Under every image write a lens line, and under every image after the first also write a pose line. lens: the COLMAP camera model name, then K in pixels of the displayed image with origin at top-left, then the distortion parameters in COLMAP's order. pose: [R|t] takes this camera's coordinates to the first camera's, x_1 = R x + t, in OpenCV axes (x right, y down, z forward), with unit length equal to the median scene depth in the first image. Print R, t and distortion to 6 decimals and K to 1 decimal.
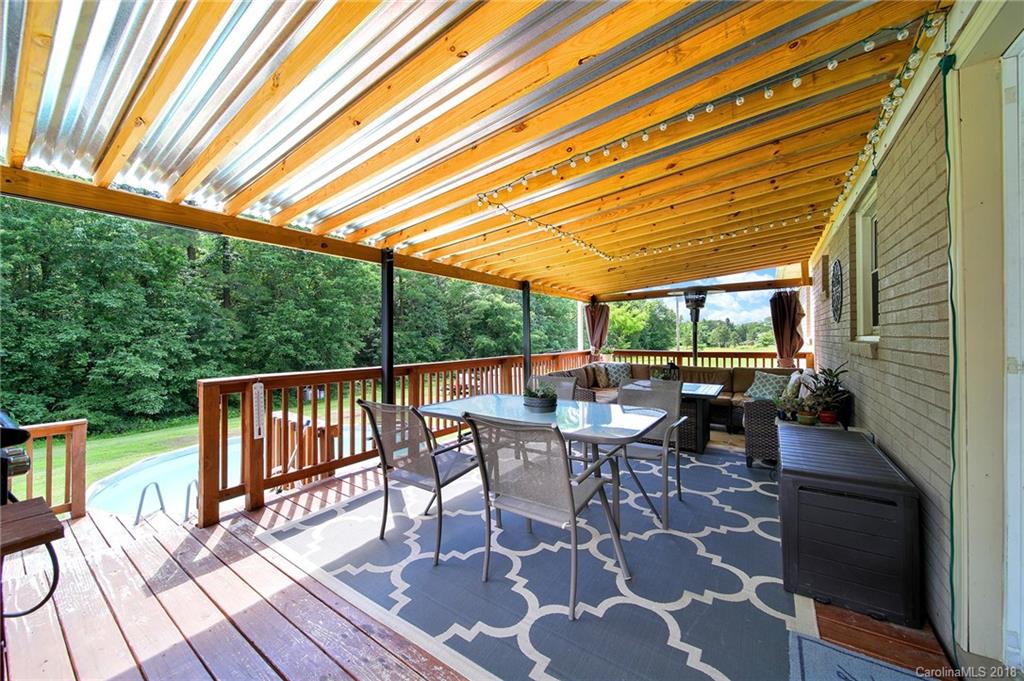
lens RADIAL K [[372.7, 0, 505.5], [0, 372.7, 345.2], [0, 0, 1]] dist [-0.002329, -0.000952]
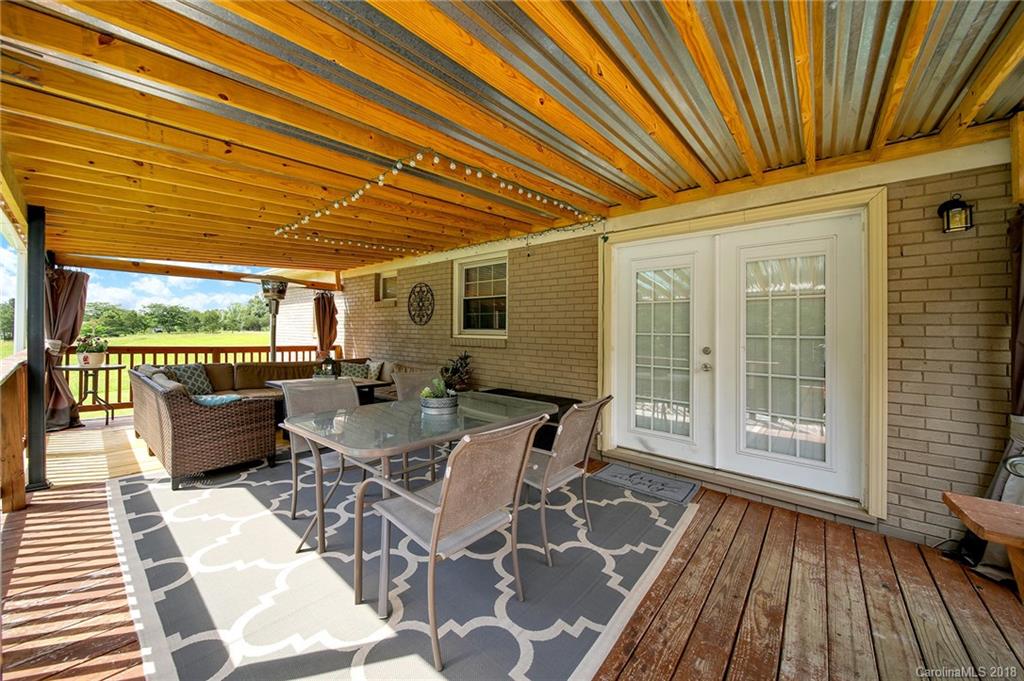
lens RADIAL K [[372.7, 0, 505.6], [0, 372.7, 335.8], [0, 0, 1]] dist [-0.002329, -0.000952]
pose [[0.085647, 0.011917, 0.996254, -0.373748], [-0.005903, 0.999917, -0.011453, -0.001119], [-0.996308, -0.004900, 0.085710, 0.346039]]
